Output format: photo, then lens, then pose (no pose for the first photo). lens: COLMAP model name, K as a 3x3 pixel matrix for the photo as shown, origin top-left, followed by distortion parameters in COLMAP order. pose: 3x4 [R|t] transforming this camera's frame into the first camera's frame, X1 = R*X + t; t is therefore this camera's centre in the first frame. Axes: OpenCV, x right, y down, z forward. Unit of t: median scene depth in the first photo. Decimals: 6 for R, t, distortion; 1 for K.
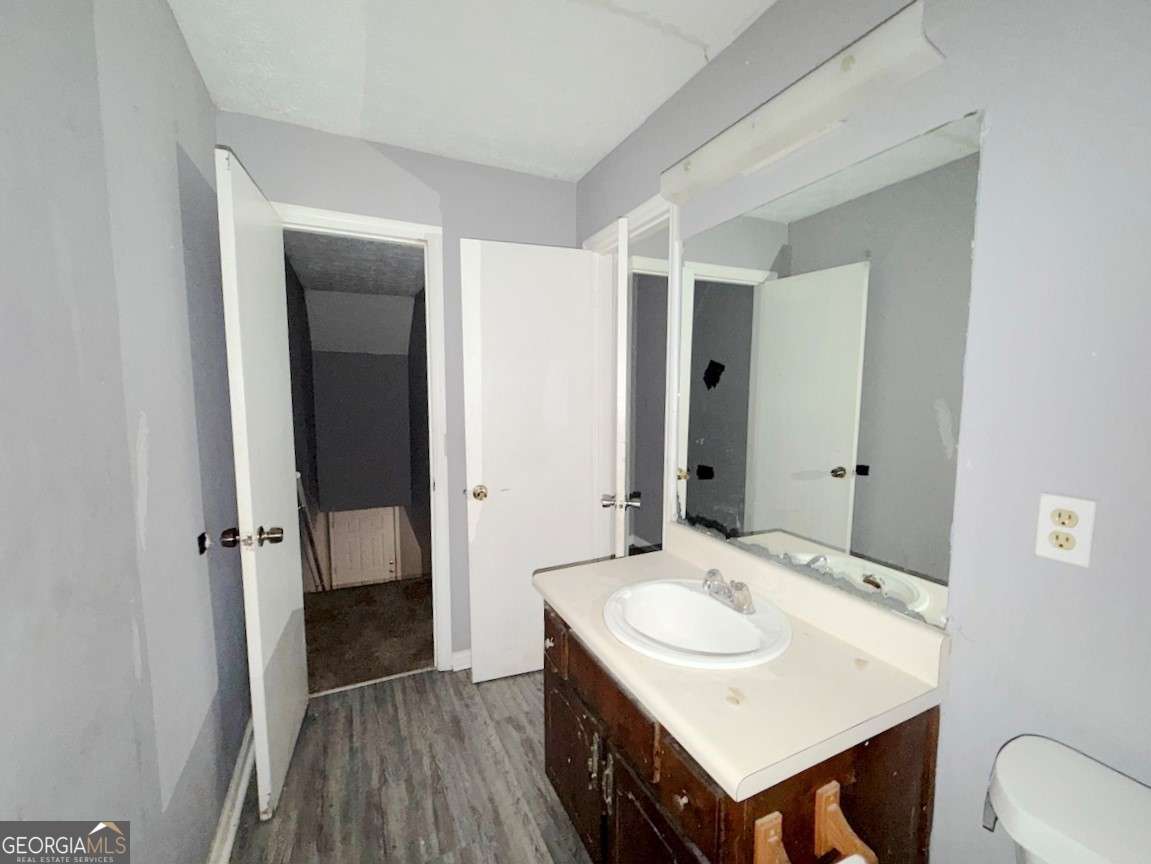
lens RADIAL K [[466.2, 0, 573.4], [0, 466.2, 432.8], [0, 0, 1]] dist [-0.000121, -0.000009]
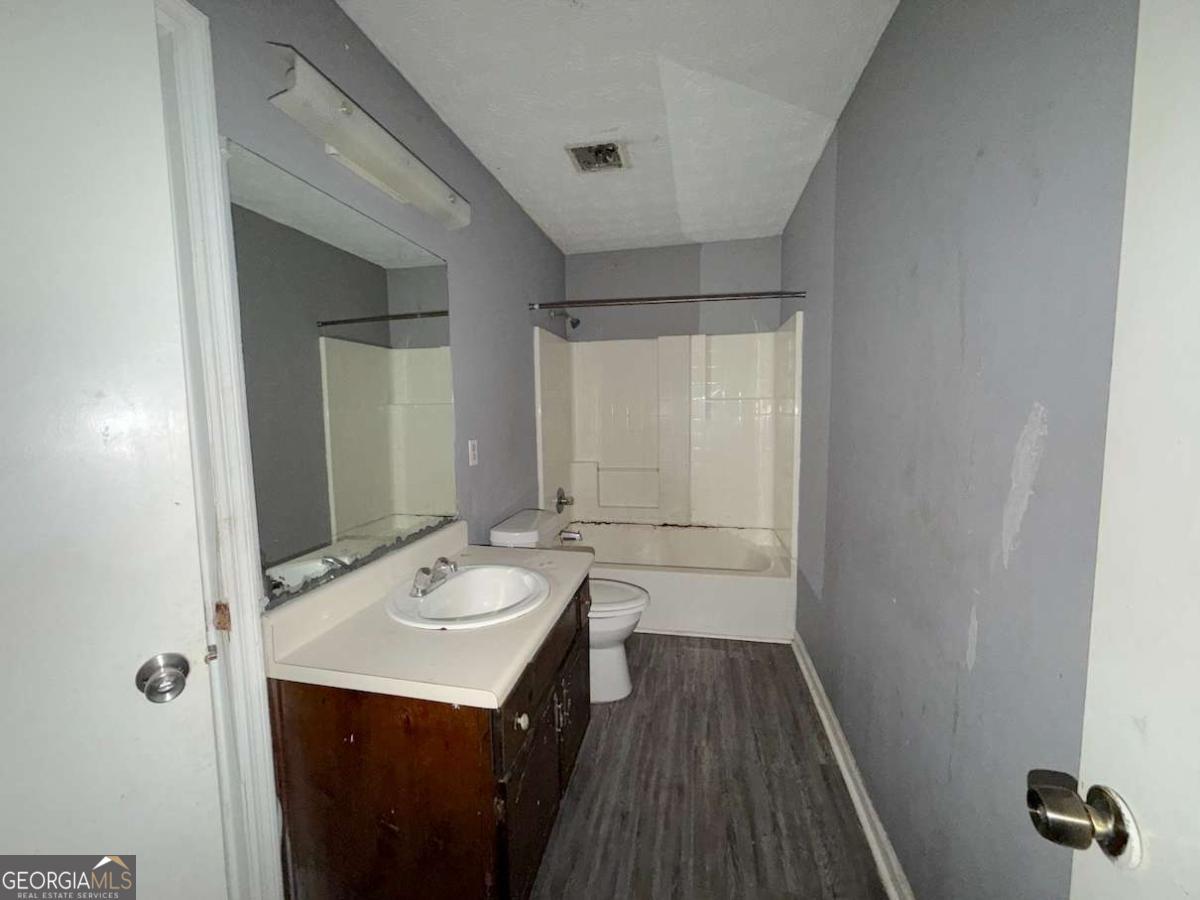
lens RADIAL K [[478.2, 0, 599.3], [0, 478.2, 448.8], [0, 0, 1]] dist [-0.000091, -0.000297]
pose [[-0.791035, -0.046057, 0.610035, -0.726029], [0.070044, 0.983786, 0.165102, -0.131870], [-0.607748, 0.173331, -0.774983, 1.741767]]
